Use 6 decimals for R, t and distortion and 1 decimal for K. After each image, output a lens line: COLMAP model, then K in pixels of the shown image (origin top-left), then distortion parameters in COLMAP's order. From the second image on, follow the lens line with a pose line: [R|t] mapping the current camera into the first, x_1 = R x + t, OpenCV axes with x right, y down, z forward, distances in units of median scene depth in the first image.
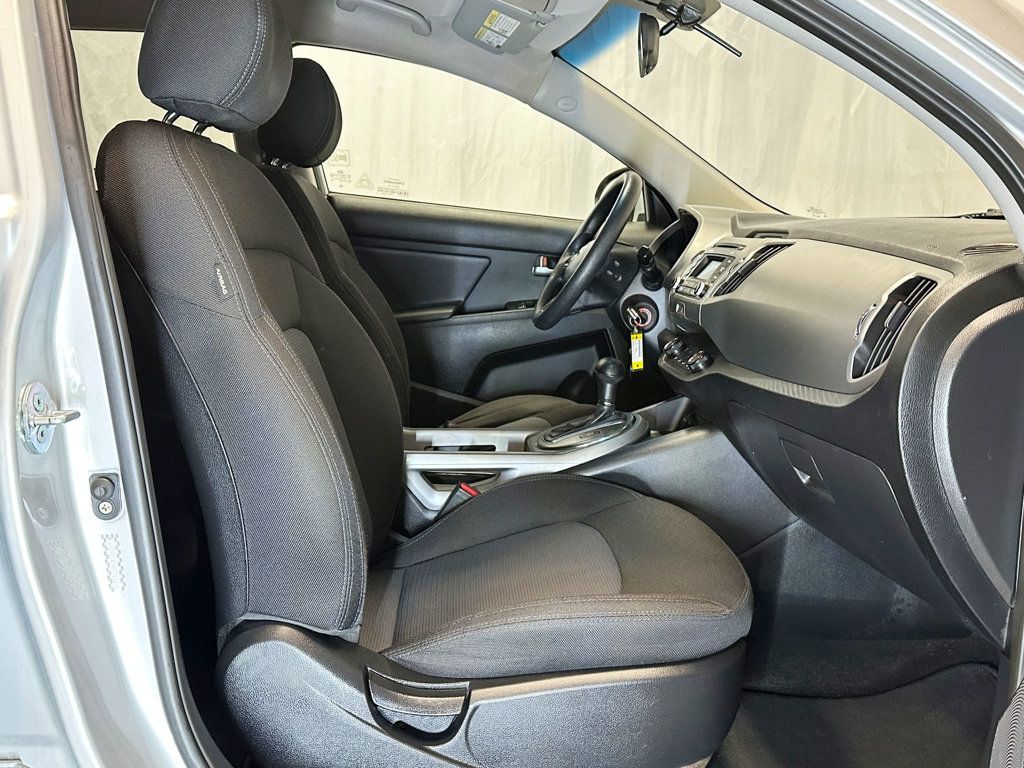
lens RADIAL K [[938.7, 0, 517.5], [0, 938.7, 383.1], [0, 0, 1]] dist [0.176397, -0.312742]
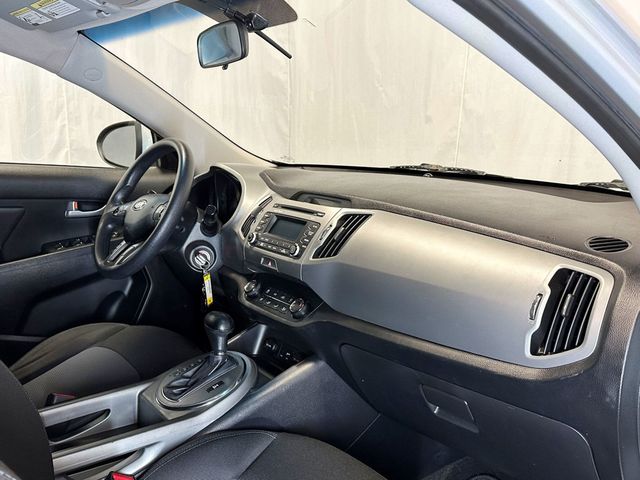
lens RADIAL K [[586.7, 0, 323.4], [0, 586.7, 239.5], [0, 0, 1]] dist [0.176397, -0.312742]
pose [[0.836126, -0.119216, 0.535427, -0.141202], [0.105331, 0.992827, 0.056573, -0.119200], [-0.538330, 0.009095, 0.842685, 0.266764]]
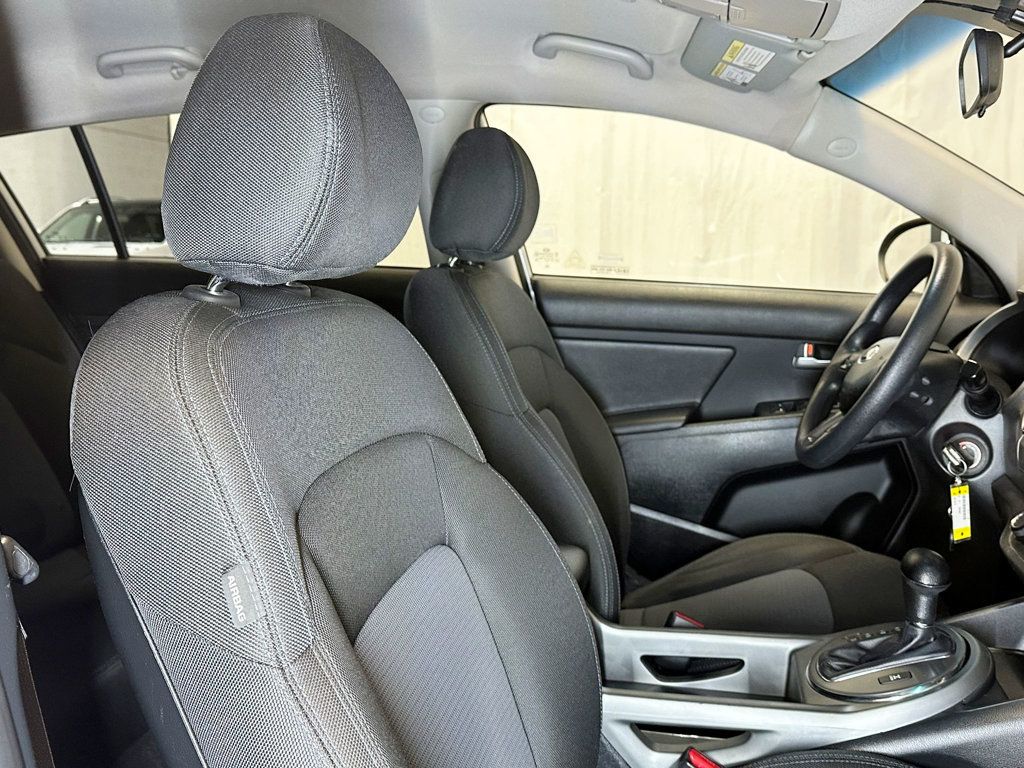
lens RADIAL K [[948.6, 0, 512.0], [0, 948.6, 384.0], [0, 0, 1]] dist [0.110361, -0.229381]
pose [[0.964691, -0.009269, -0.263222, 0.000066], [0.004389, 0.999807, -0.019124, -0.108105], [0.263349, 0.017293, 0.964546, 0.242943]]
